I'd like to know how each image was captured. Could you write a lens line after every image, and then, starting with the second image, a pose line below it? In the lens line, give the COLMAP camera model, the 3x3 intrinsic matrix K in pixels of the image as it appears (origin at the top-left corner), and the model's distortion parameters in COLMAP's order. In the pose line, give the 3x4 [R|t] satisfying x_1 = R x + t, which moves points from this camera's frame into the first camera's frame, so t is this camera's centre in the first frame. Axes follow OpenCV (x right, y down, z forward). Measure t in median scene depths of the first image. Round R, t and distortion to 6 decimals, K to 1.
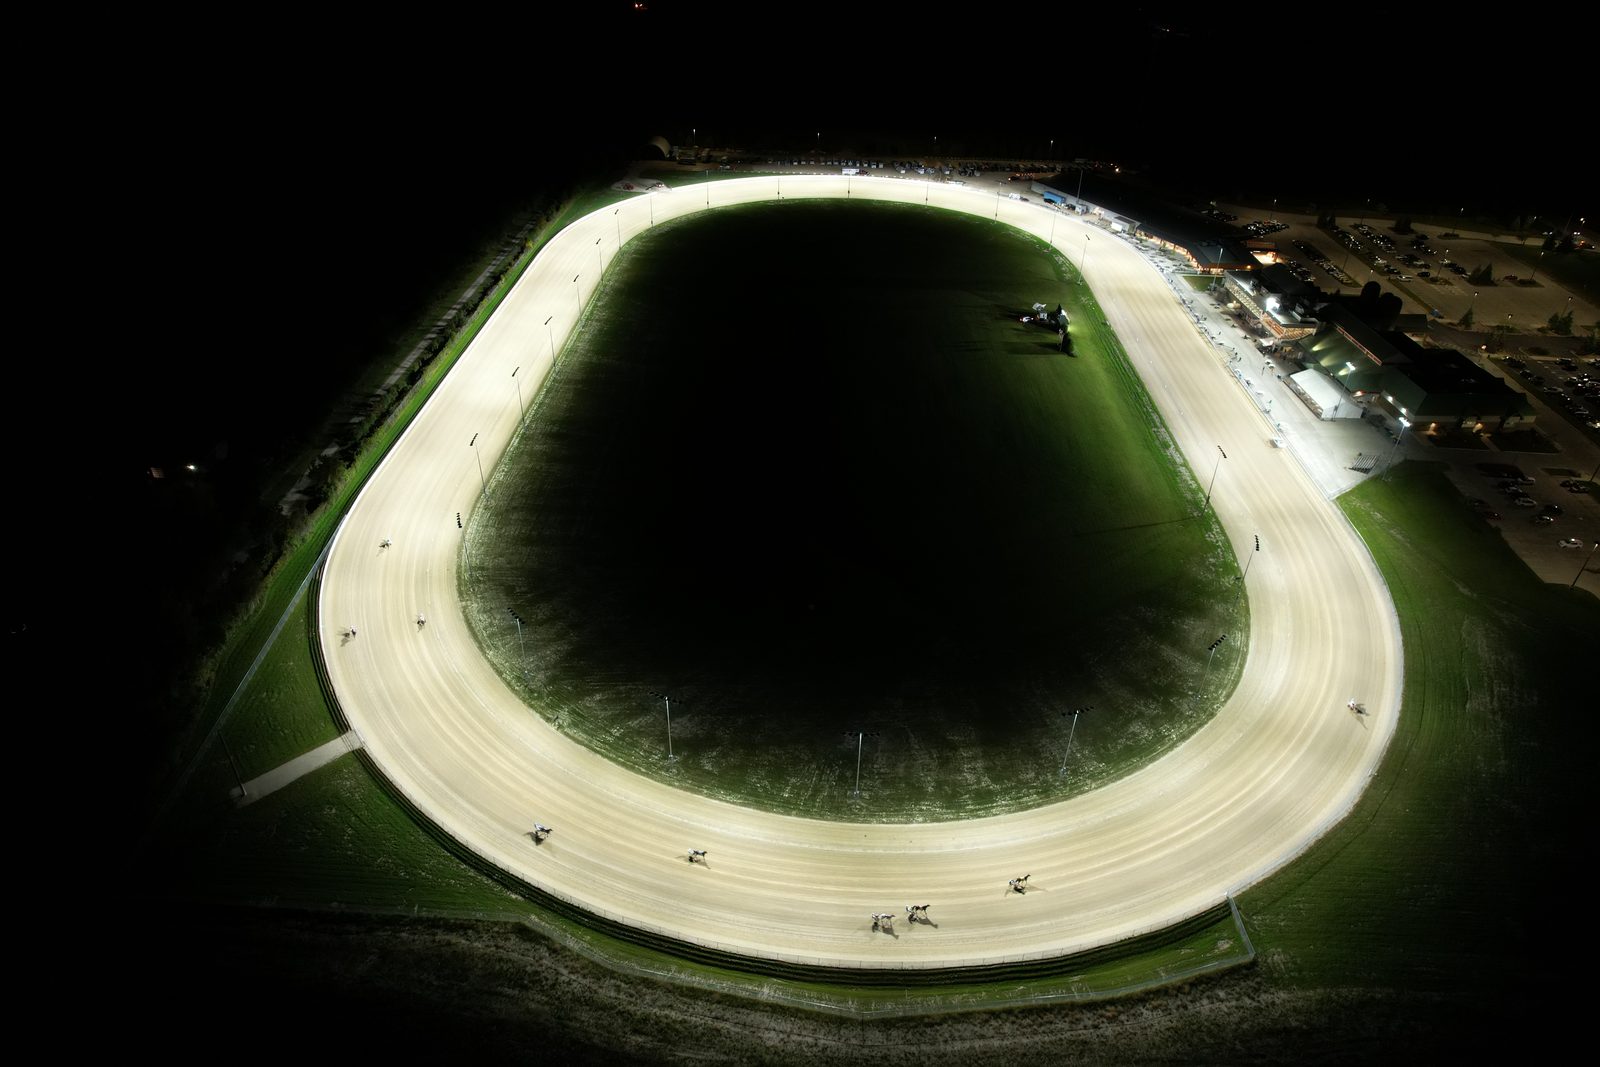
lens RADIAL K [[1026.7, 0, 790.8], [0, 1026.7, 537.7], [0, 0, 1]] dist [-0.080372, 0.071566]
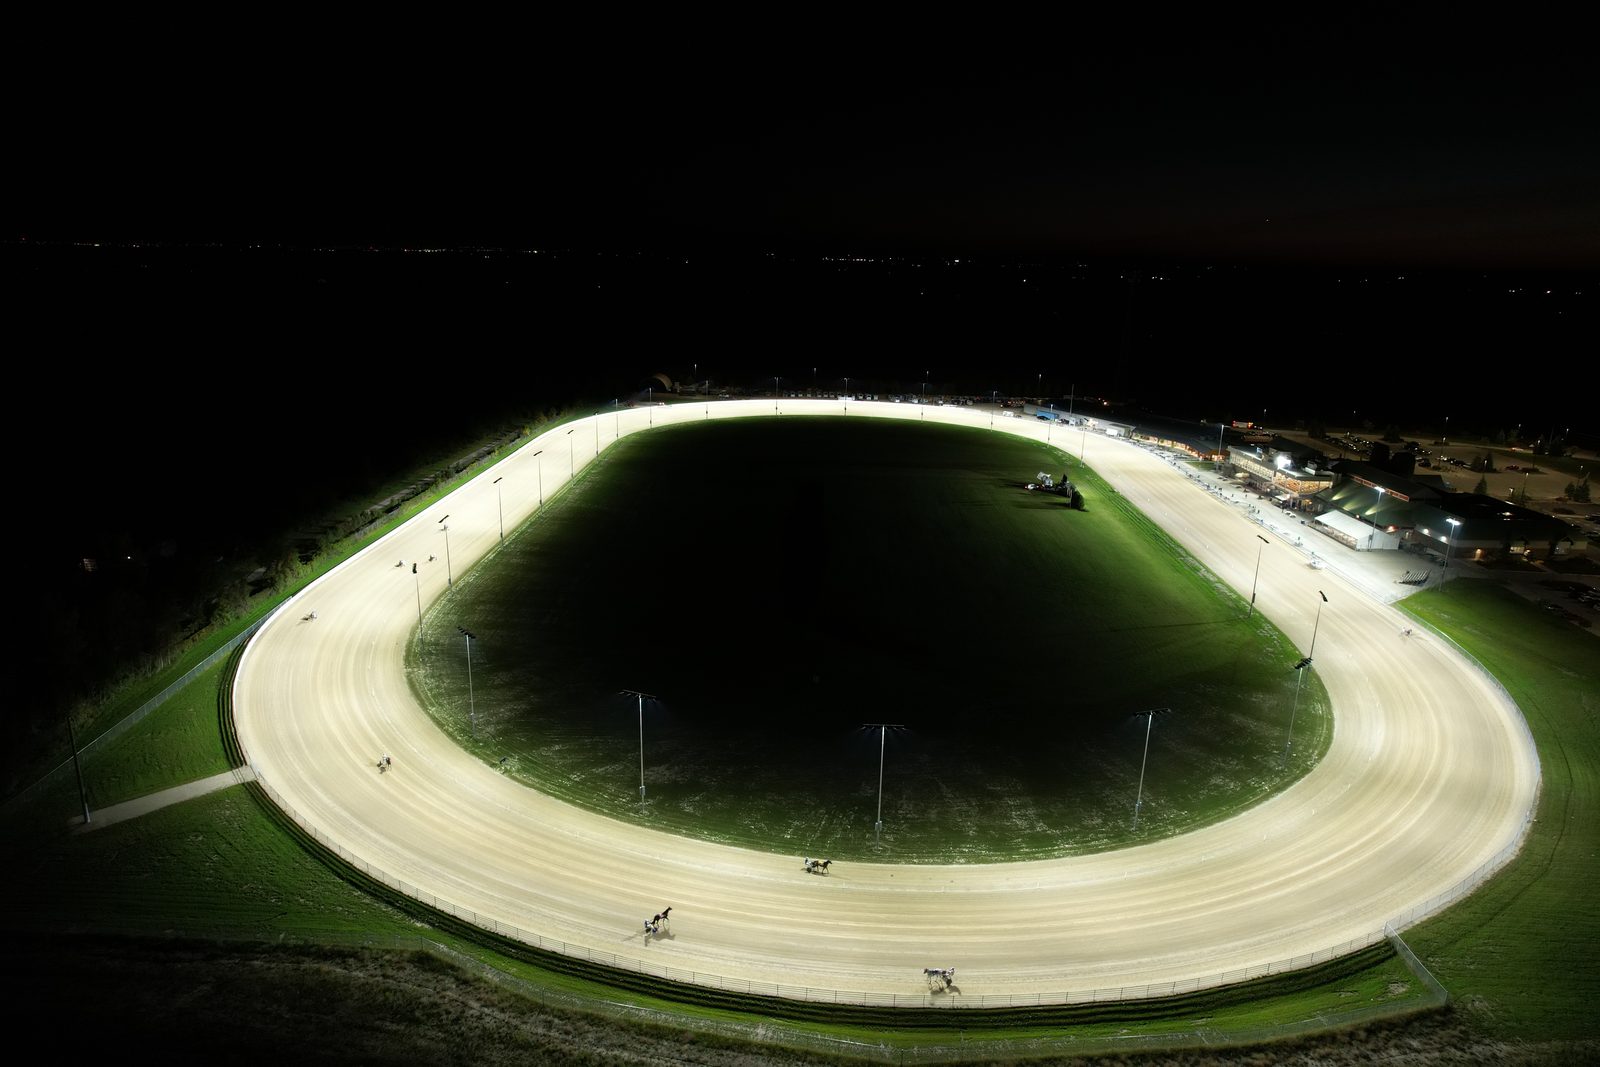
lens RADIAL K [[1026.7, 0, 789.6], [0, 1026.7, 533.1], [0, 0, 1]] dist [-0.080372, 0.071566]
pose [[0.999977, 0.004850, 0.004725, -0.007346], [-0.003080, 0.947256, -0.320463, 0.261699], [-0.006030, 0.320441, 0.947249, 0.175011]]
